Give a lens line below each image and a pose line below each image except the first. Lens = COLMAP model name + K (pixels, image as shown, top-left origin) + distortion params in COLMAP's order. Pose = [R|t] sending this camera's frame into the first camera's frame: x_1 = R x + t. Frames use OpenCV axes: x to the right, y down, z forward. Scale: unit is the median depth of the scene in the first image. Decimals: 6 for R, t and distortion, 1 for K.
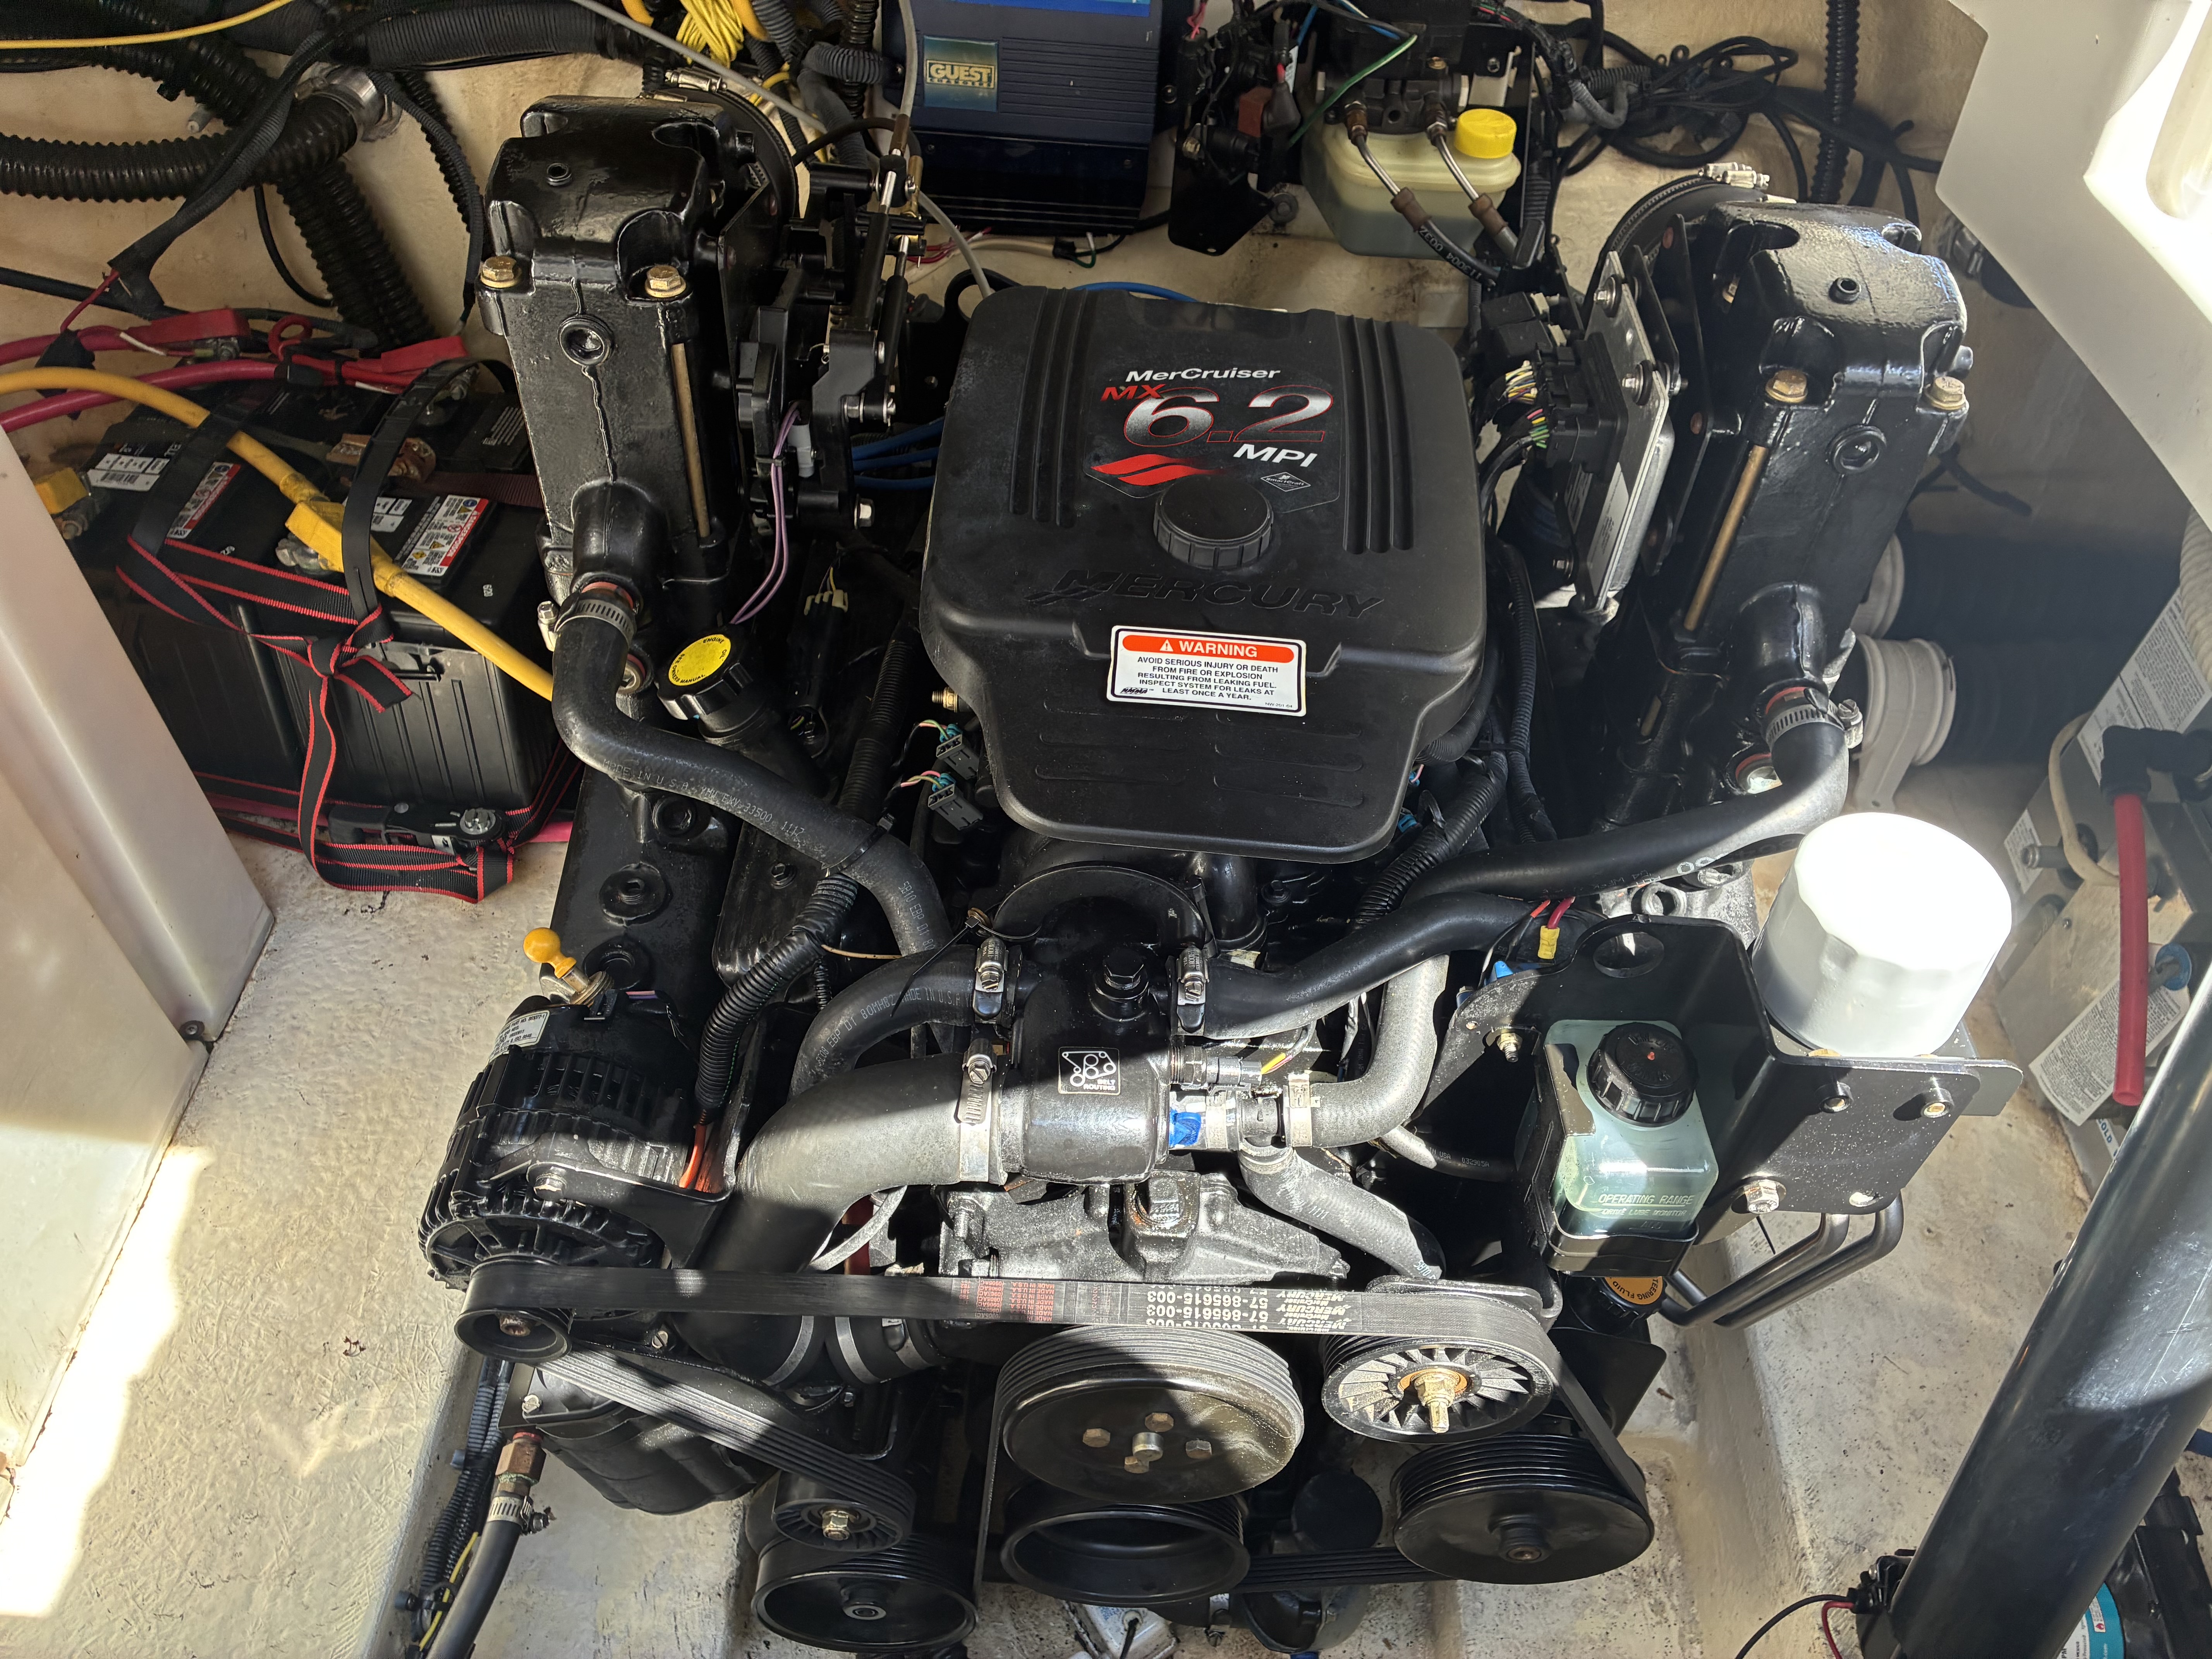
lens RADIAL K [[1654.2, 0, 1101.3], [0, 1654.2, 788.8], [0, 0, 1]] dist [0.009550, -0.008170]
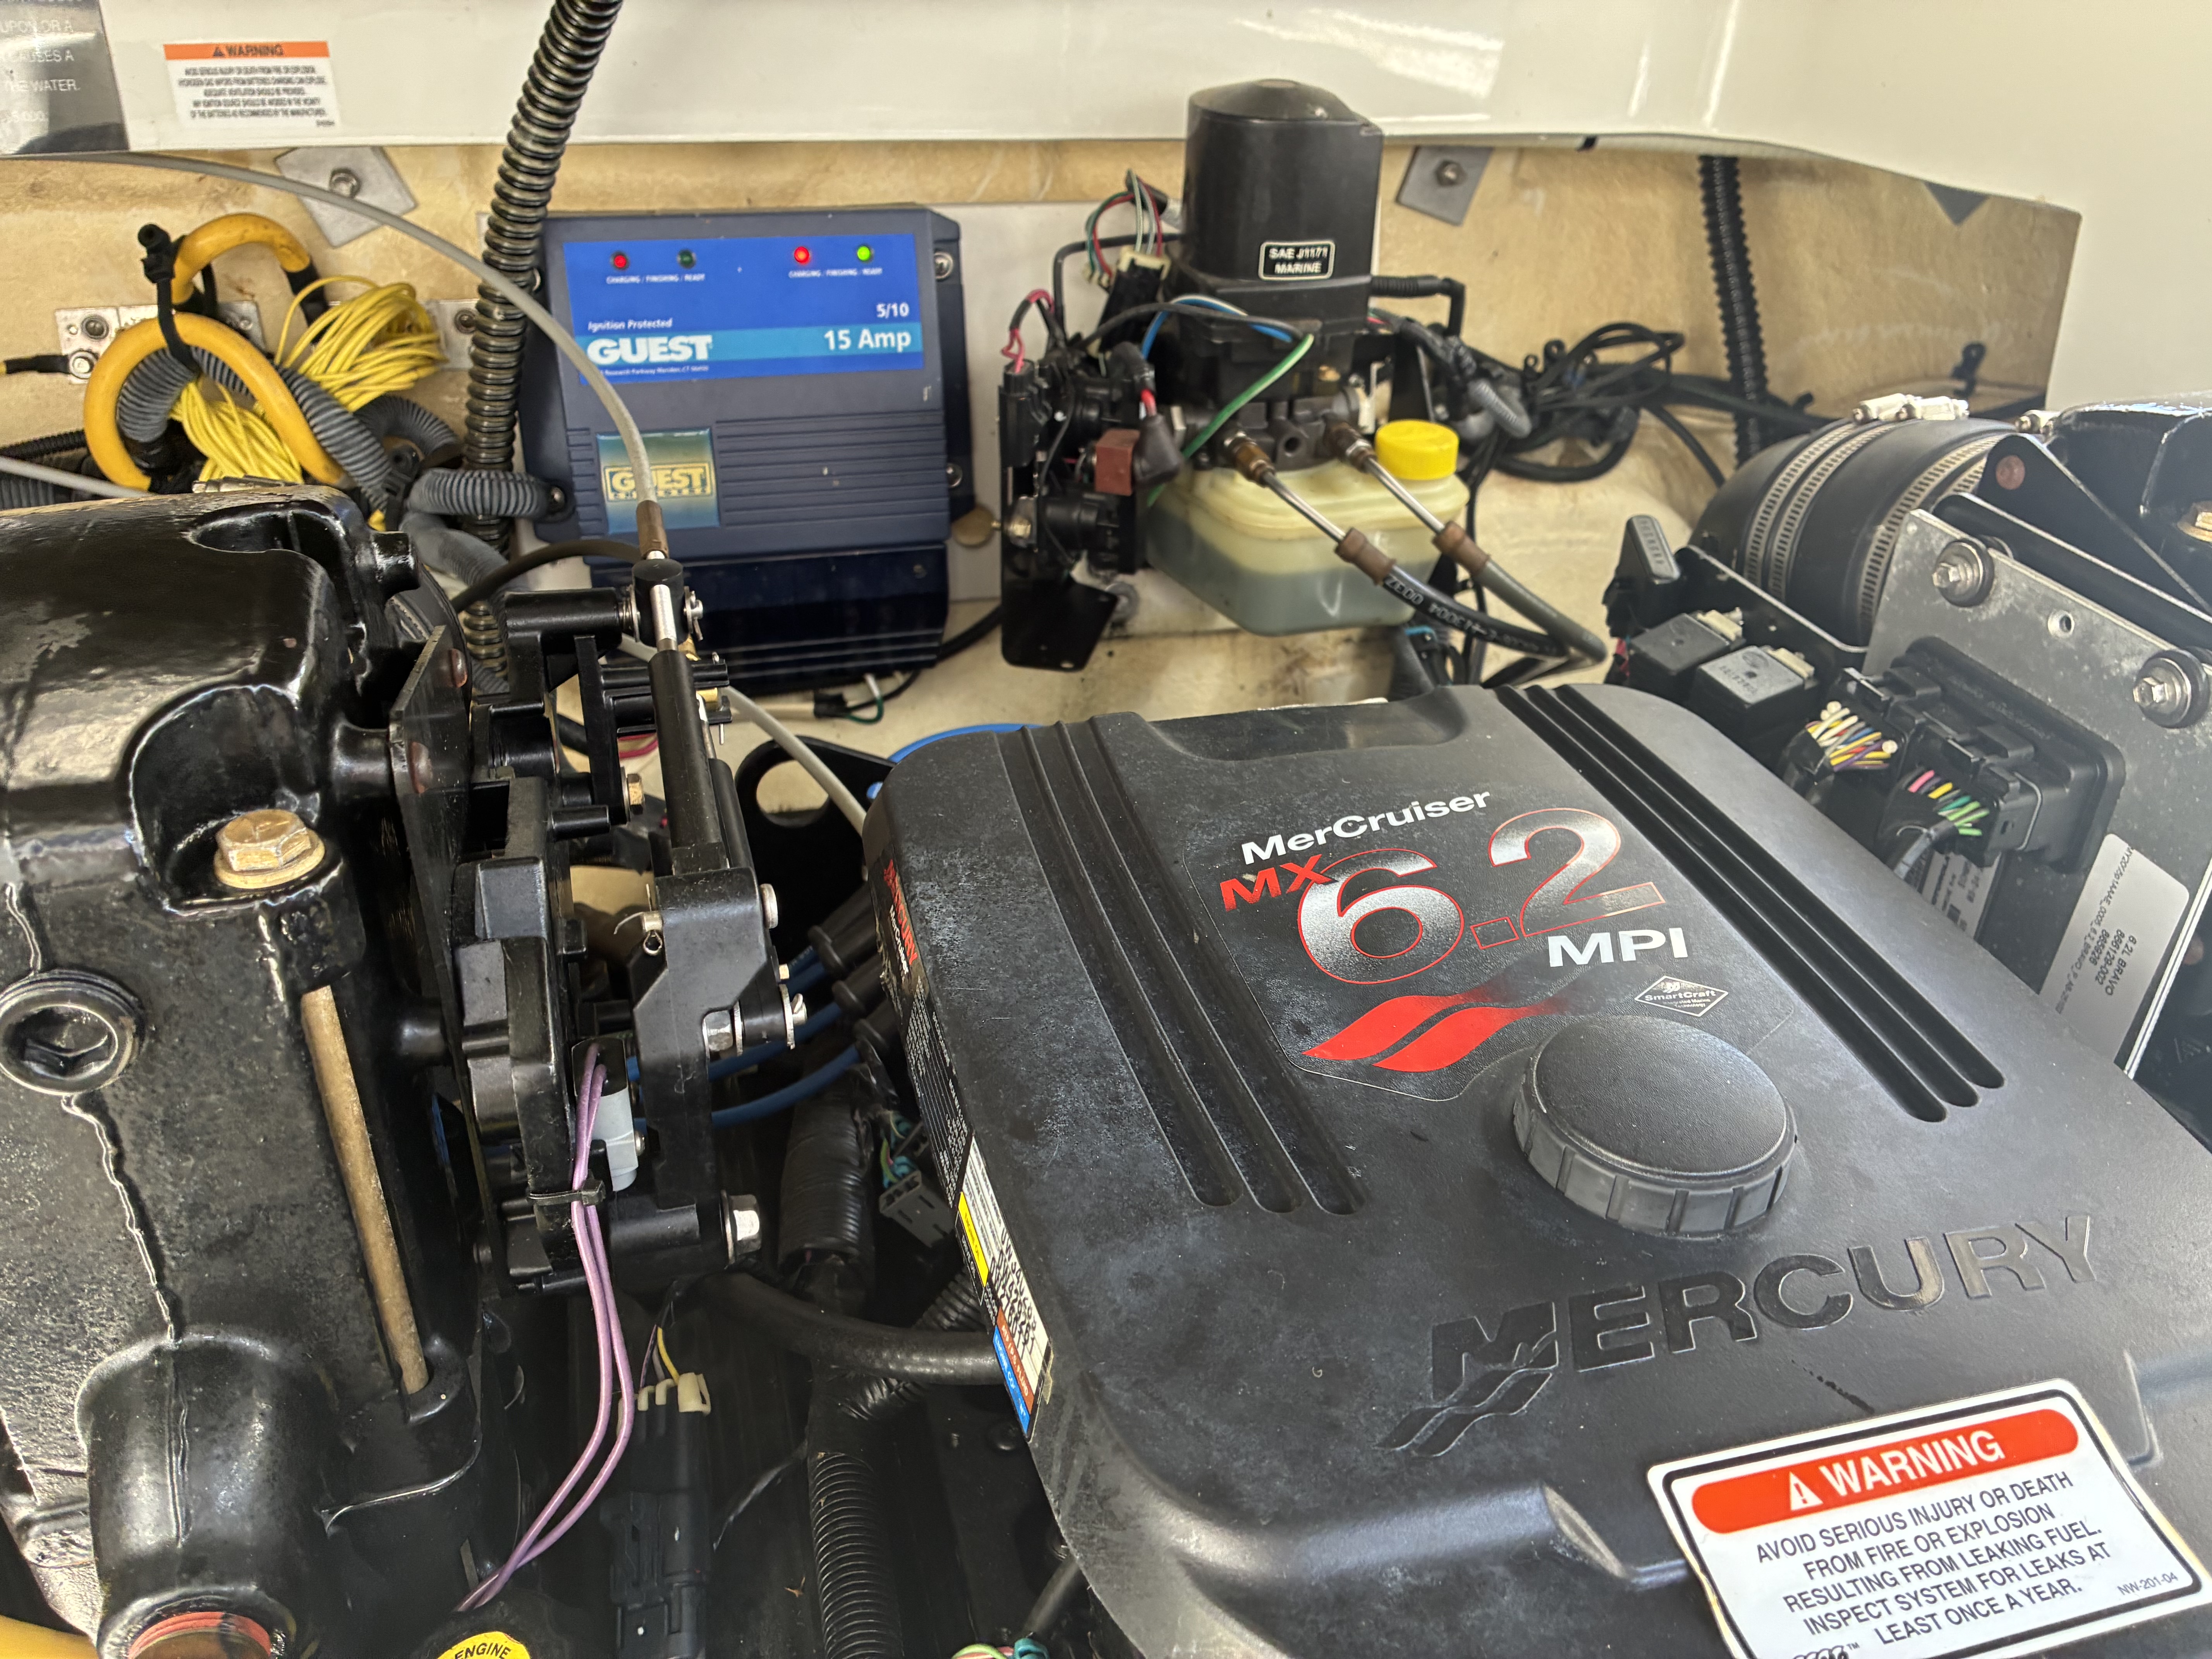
lens RADIAL K [[1654.2, 0, 1101.3], [0, 1654.2, 788.8], [0, 0, 1]] dist [0.009550, -0.008170]
pose [[0.949844, -0.180688, 0.255241, -0.153736], [0.242033, 0.941597, -0.234125, -0.158092], [-0.198031, 0.284160, 0.938103, 0.518109]]
